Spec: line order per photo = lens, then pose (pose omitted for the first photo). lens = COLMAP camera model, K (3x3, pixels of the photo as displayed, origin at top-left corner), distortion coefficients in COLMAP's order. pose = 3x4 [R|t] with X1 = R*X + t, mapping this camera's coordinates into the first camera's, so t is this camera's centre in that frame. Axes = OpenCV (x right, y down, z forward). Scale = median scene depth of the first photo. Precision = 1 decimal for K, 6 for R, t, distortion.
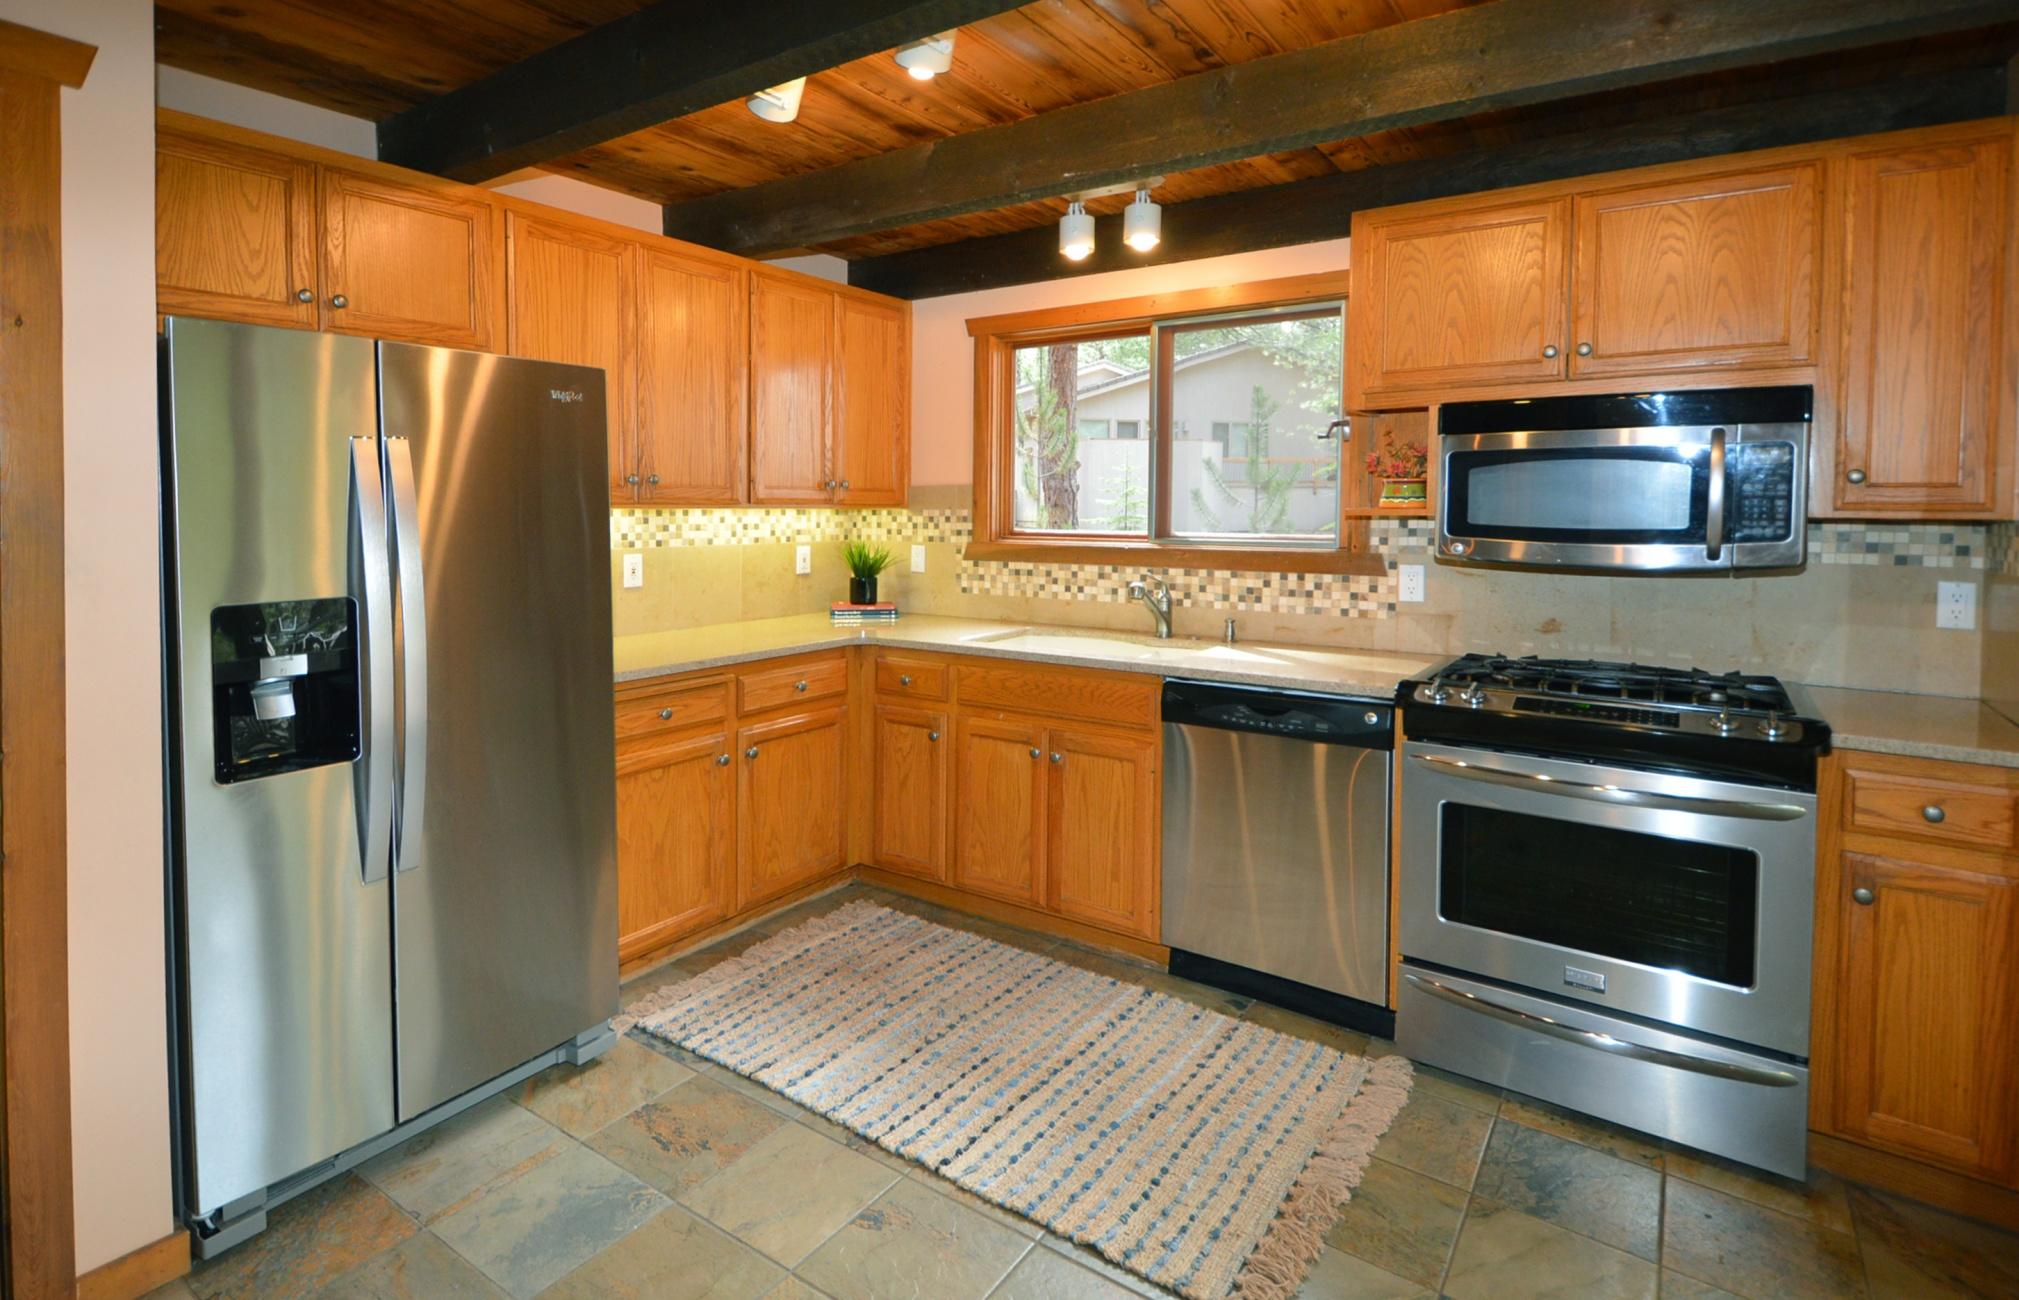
lens RADIAL K [[905.3, 0, 961.6], [0, 905.3, 522.2], [0, 0, 1]] dist [0.002586, 0.000012]
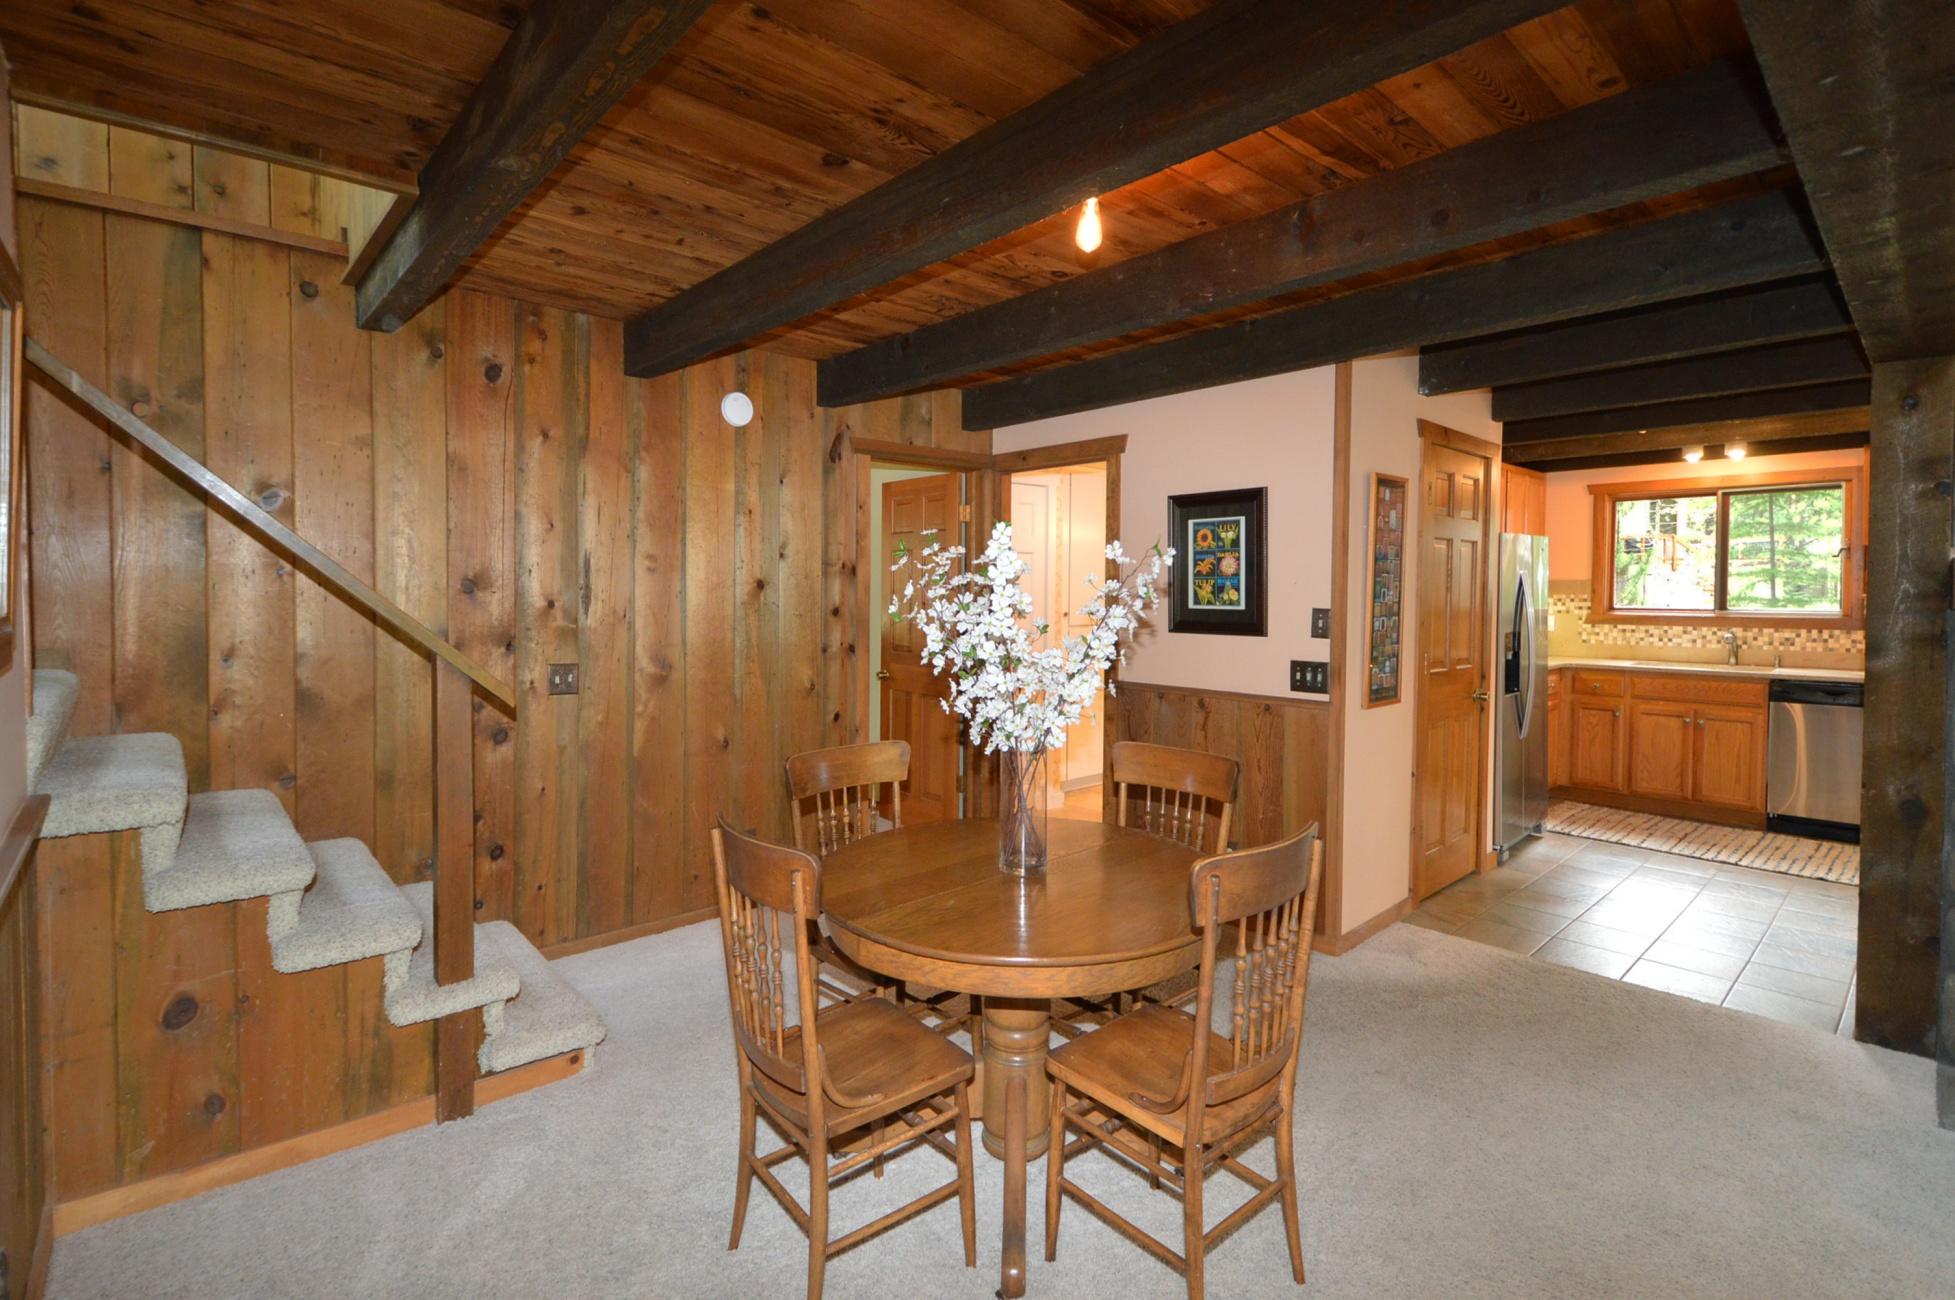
lens RADIAL K [[923.8, 0, 947.3], [0, 923.8, 610.0], [0, 0, 1]] dist [-0.000845, -0.025734]
pose [[0.983905, -0.000471, -0.178689, -1.032160], [0.001986, 0.999964, 0.008298, -0.001941], [0.178679, -0.008519, 0.983871, -1.105863]]
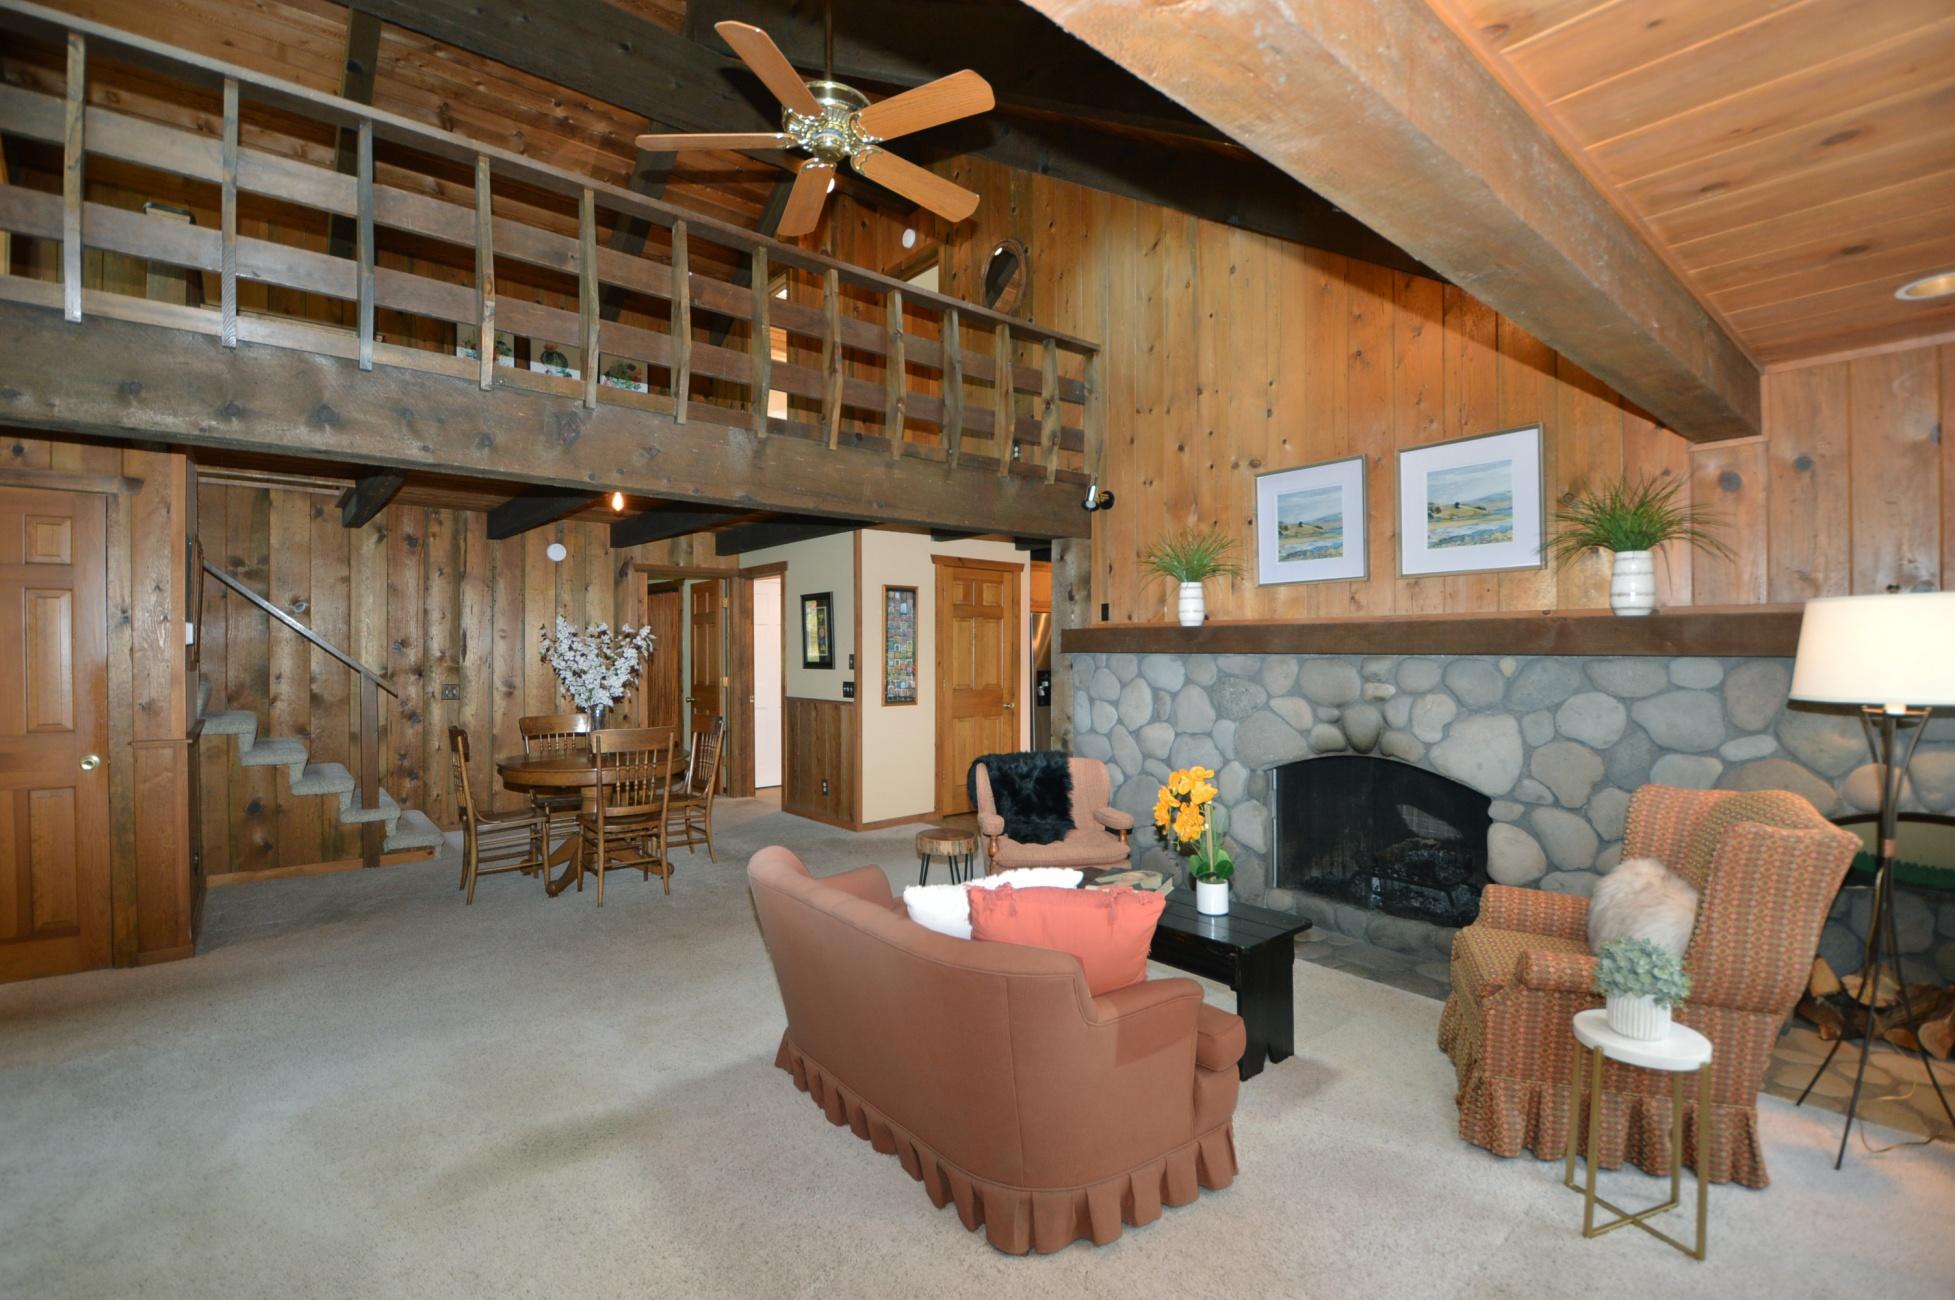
lens RADIAL K [[899.0, 0, 1056.0], [0, 899.0, 642.9], [0, 0, 1]] dist [0.000339, -0.021289]
pose [[0.991251, -0.011979, -0.131445, -0.019616], [0.009105, 0.999707, -0.022444, 0.030796], [0.131675, 0.021051, 0.991069, -1.988308]]
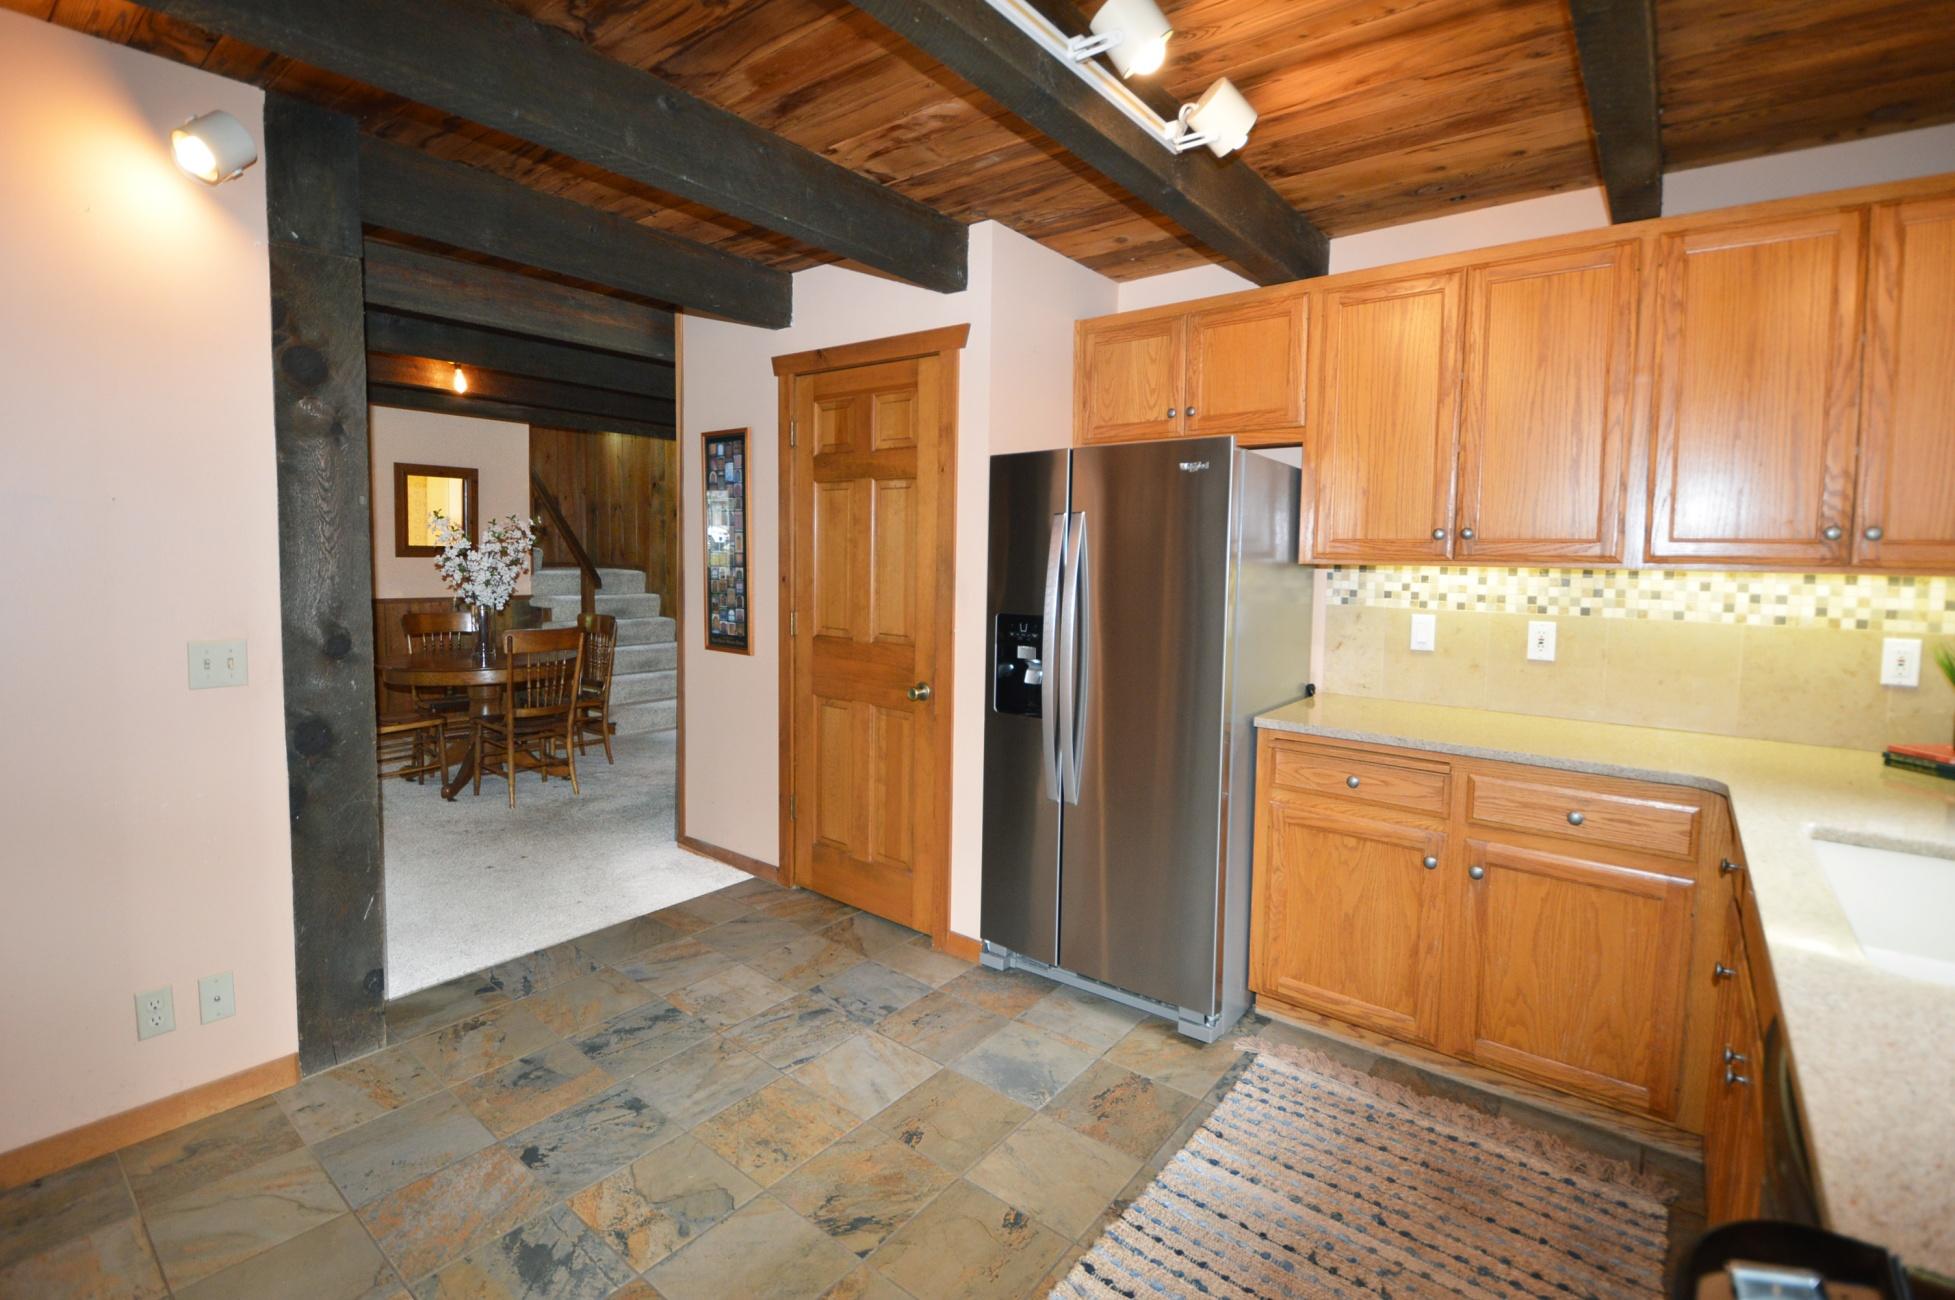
lens RADIAL K [[907.0, 0, 998.3], [0, 907.0, 601.2], [0, 0, 1]] dist [-0.002034, -0.021101]
pose [[-0.016478, 0.046337, -0.998790, 0.514013], [-0.033800, 0.998329, 0.046874, -0.006202], [0.999293, 0.034532, -0.014884, 0.533596]]
